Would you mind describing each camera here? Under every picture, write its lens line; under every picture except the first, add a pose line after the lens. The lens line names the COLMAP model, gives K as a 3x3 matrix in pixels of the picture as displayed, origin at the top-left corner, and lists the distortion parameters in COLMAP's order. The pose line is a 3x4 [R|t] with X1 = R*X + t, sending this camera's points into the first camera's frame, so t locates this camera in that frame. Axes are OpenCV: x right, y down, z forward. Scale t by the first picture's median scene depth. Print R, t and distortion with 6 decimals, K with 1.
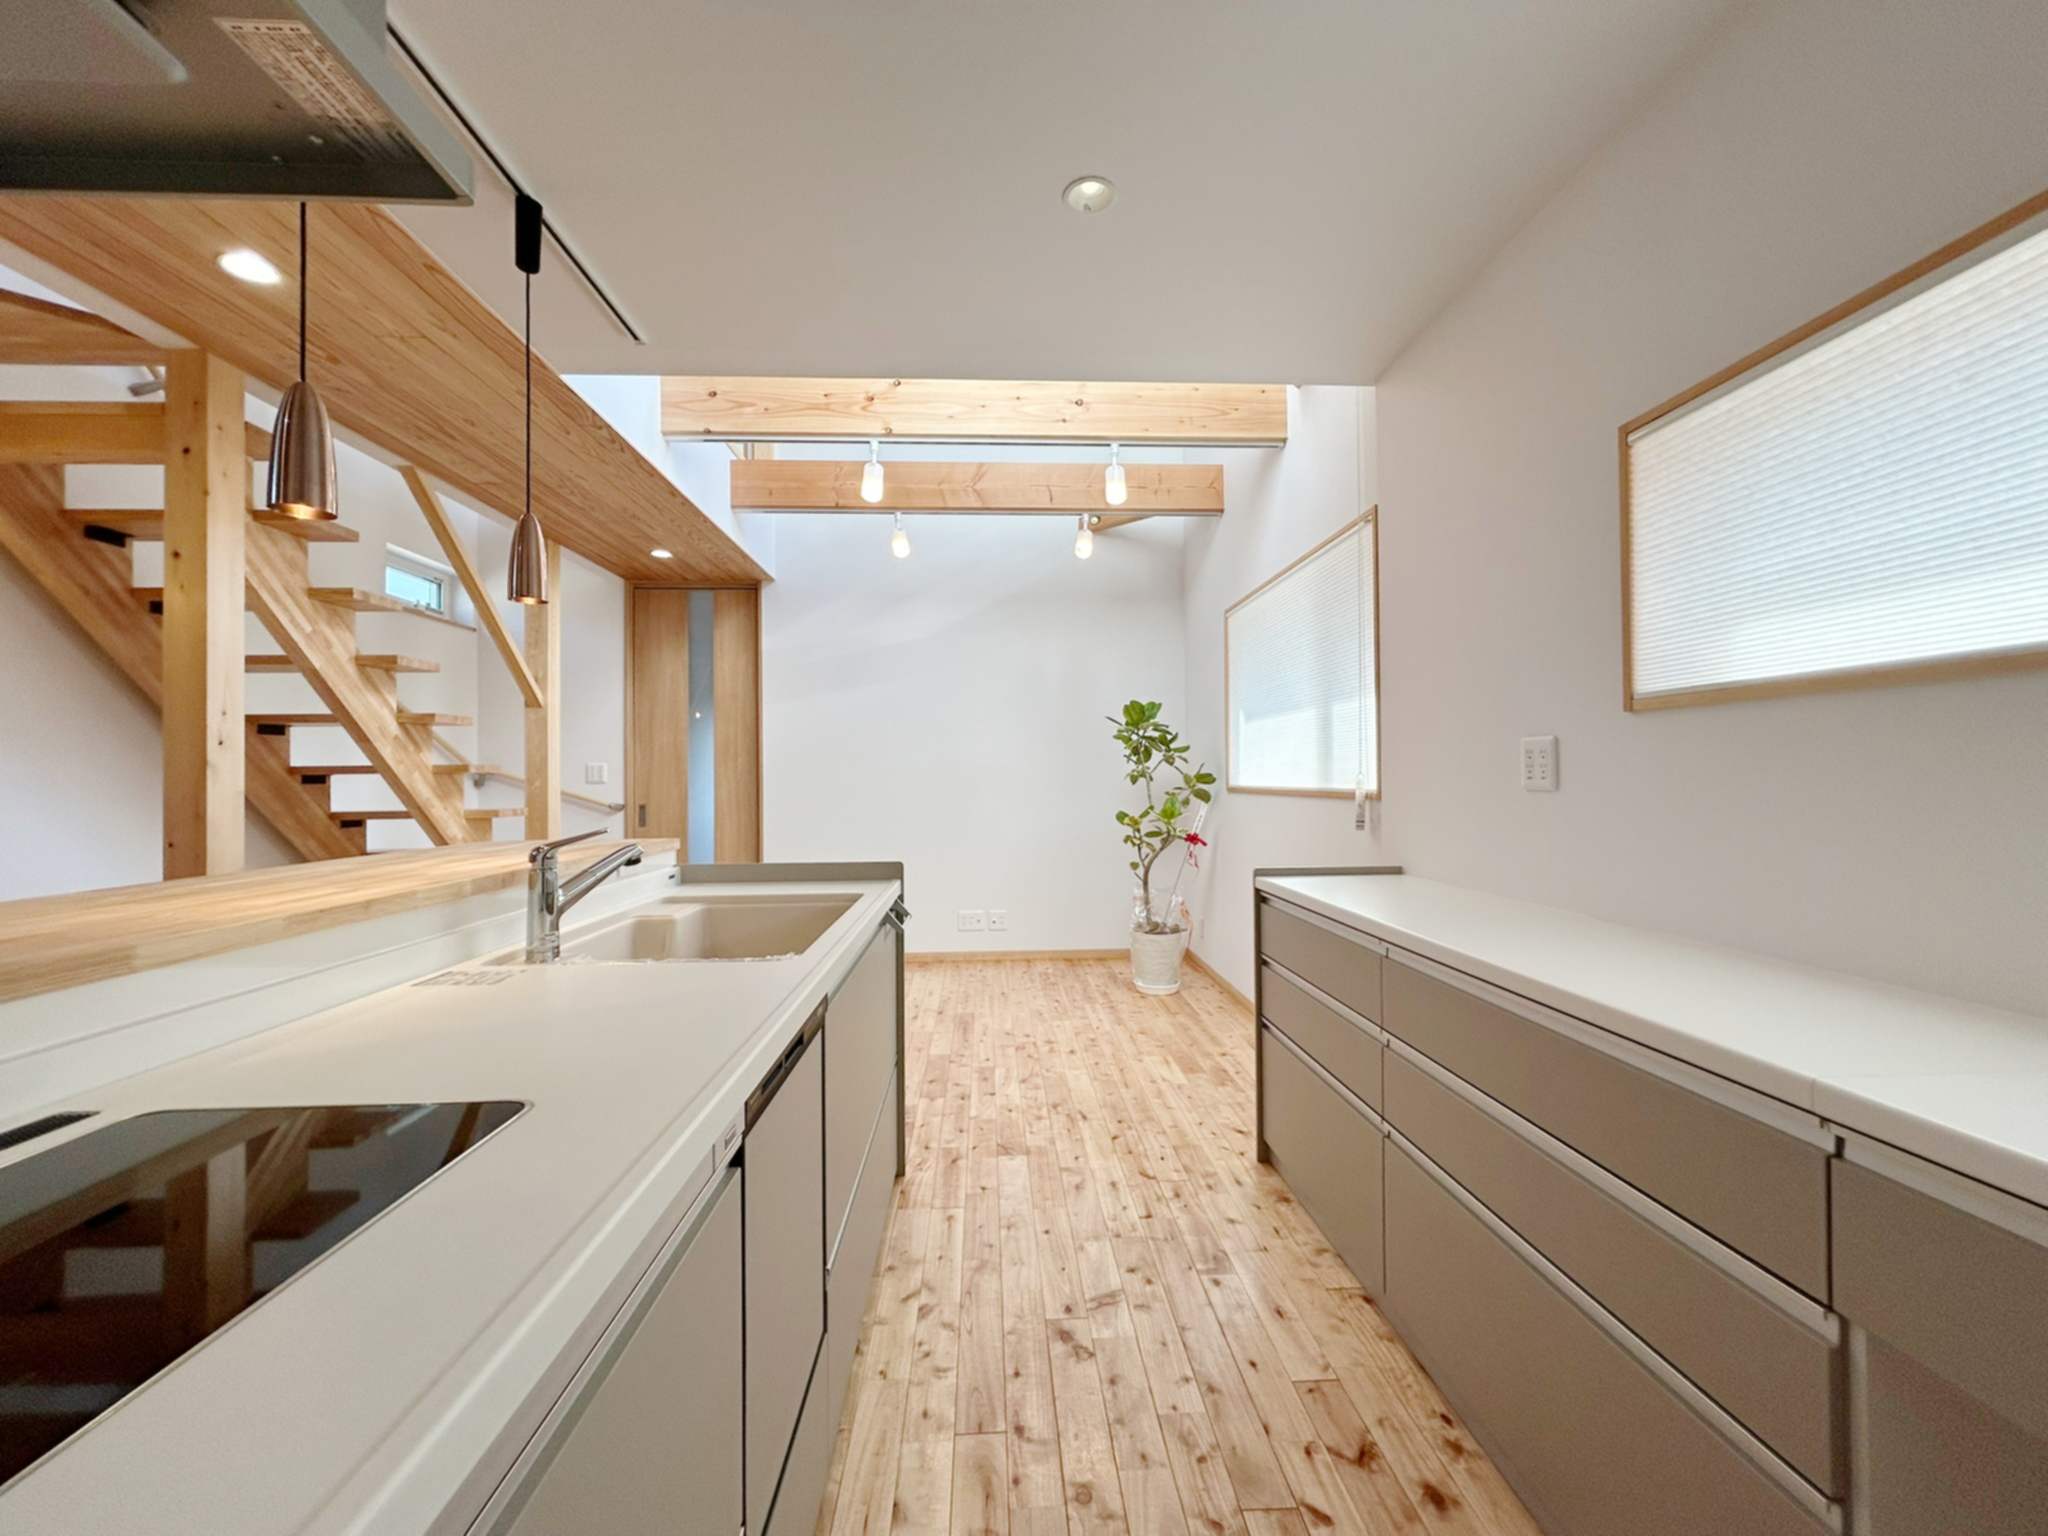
lens RADIAL K [[822.4, 0, 1031.6], [0, 822.4, 770.7], [0, 0, 1]] dist [-0.001160, 0.000252]
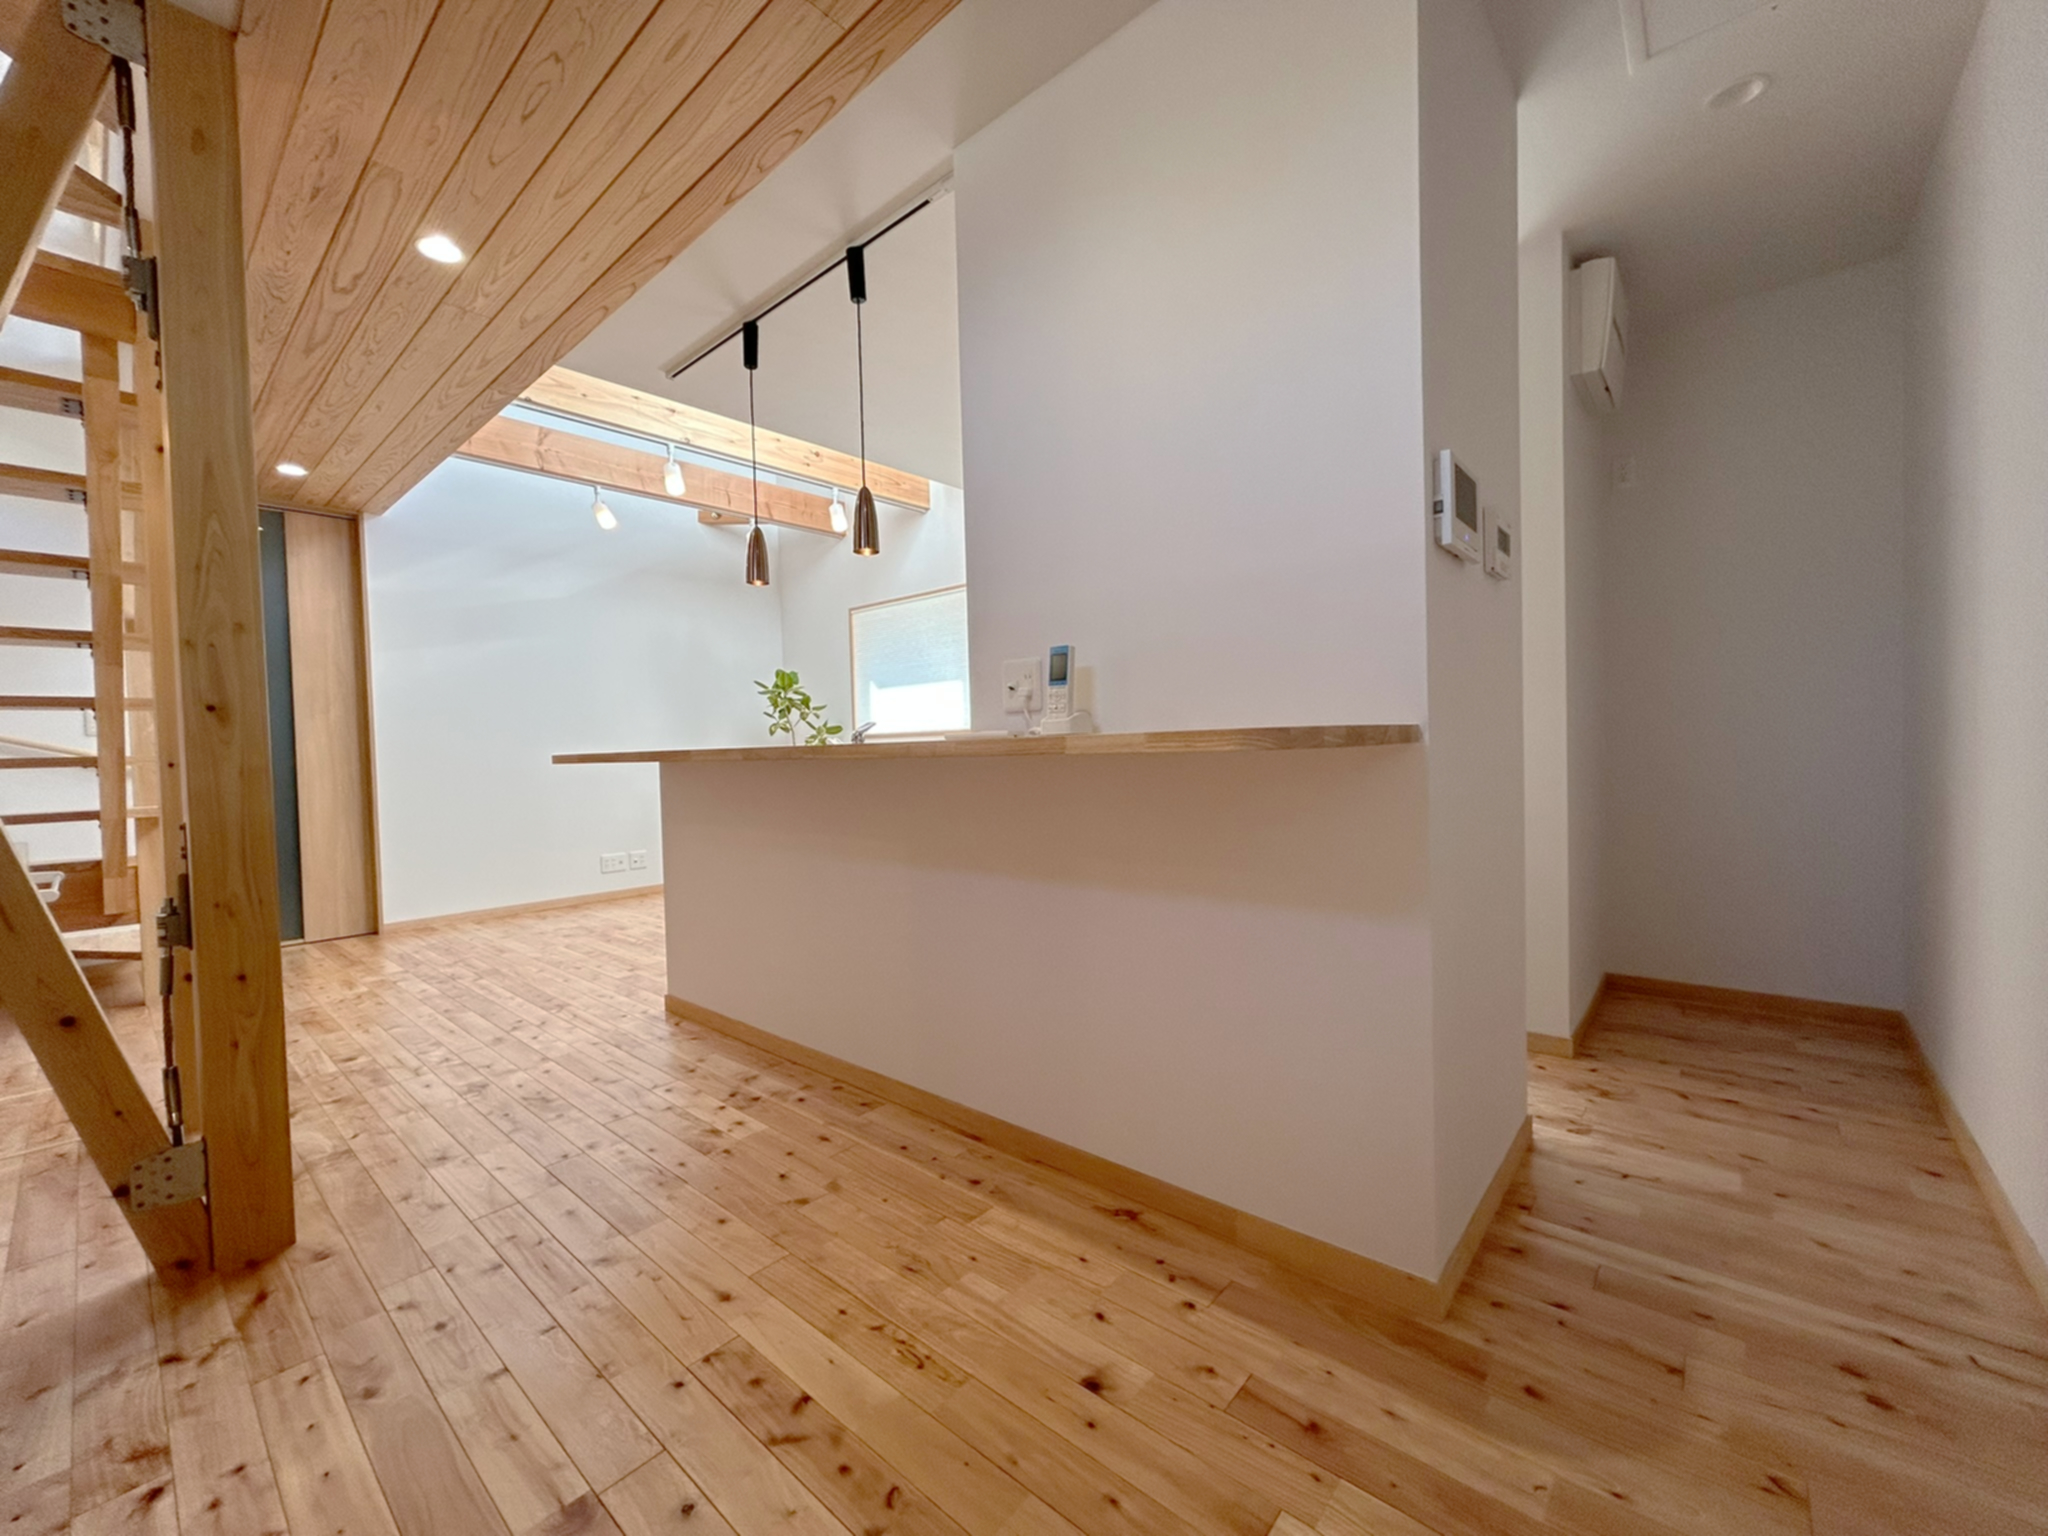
lens RADIAL K [[818.0, 0, 1027.0], [0, 818.0, 771.2], [0, 0, 1]] dist [-0.000177, 0.001043]
pose [[0.695615, -0.028943, 0.717831, -0.683455], [0.014793, 0.999553, 0.025967, 0.059114], [-0.718262, -0.007445, 0.695733, -0.222981]]
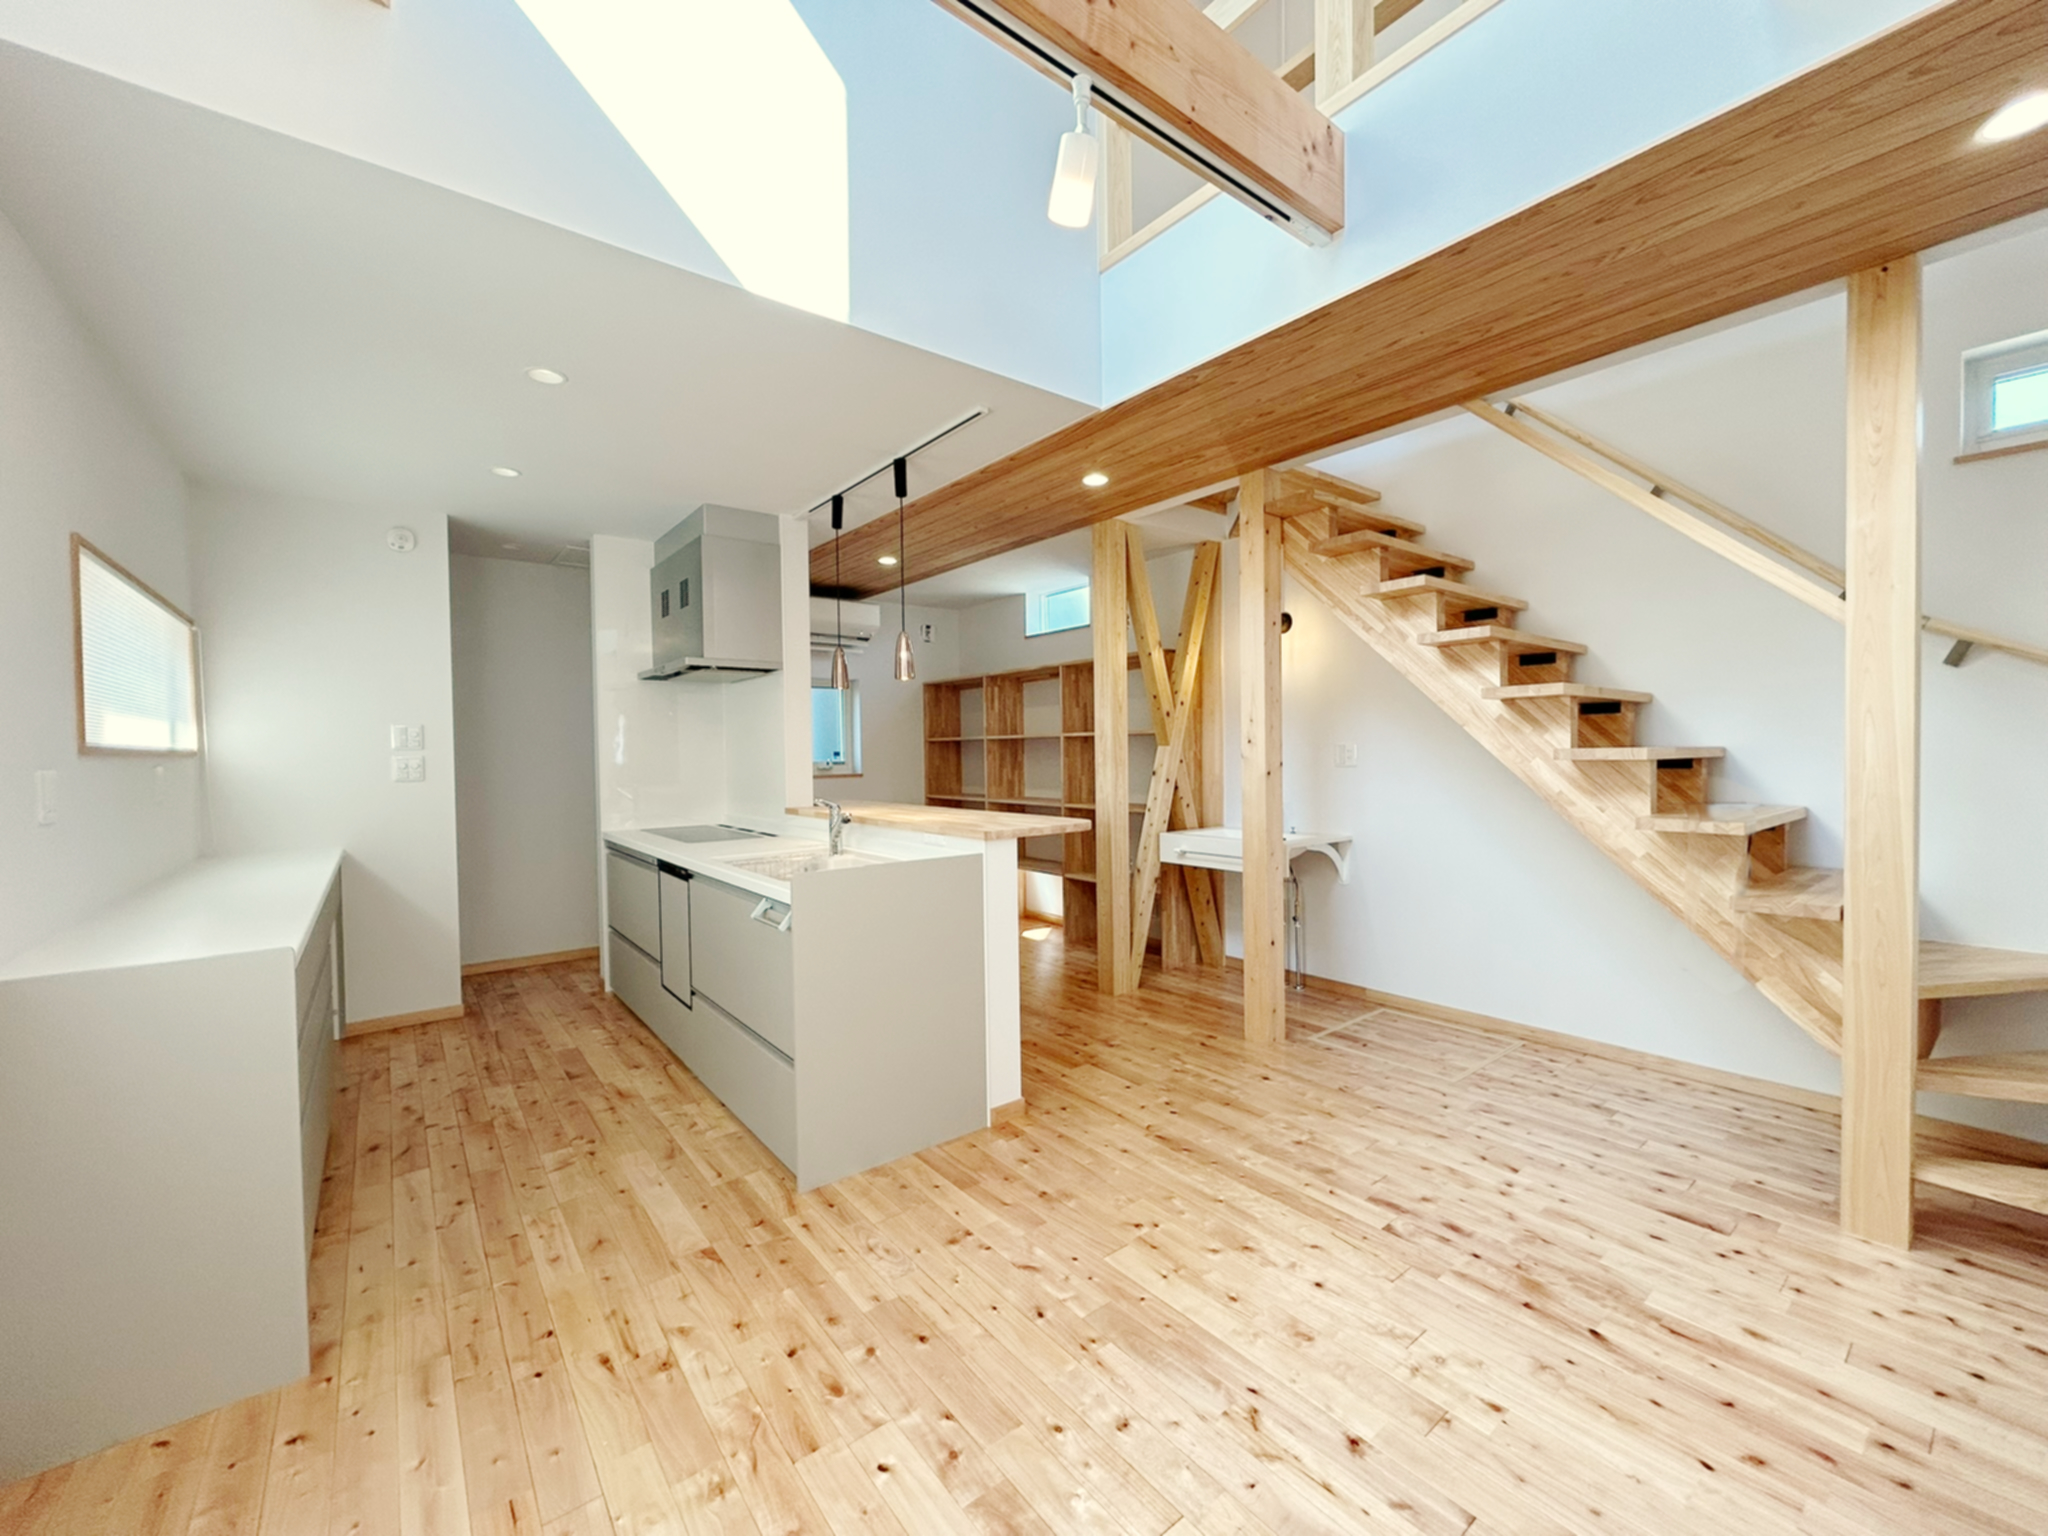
lens RADIAL K [[819.2, 0, 1031.9], [0, 819.2, 769.7], [0, 0, 1]] dist [0.000894, 0.001001]
pose [[-0.813592, 0.035115, -0.580374, 0.111880], [0.026766, 0.999378, 0.022946, -0.017872], [0.580819, 0.003135, -0.814027, 1.312996]]
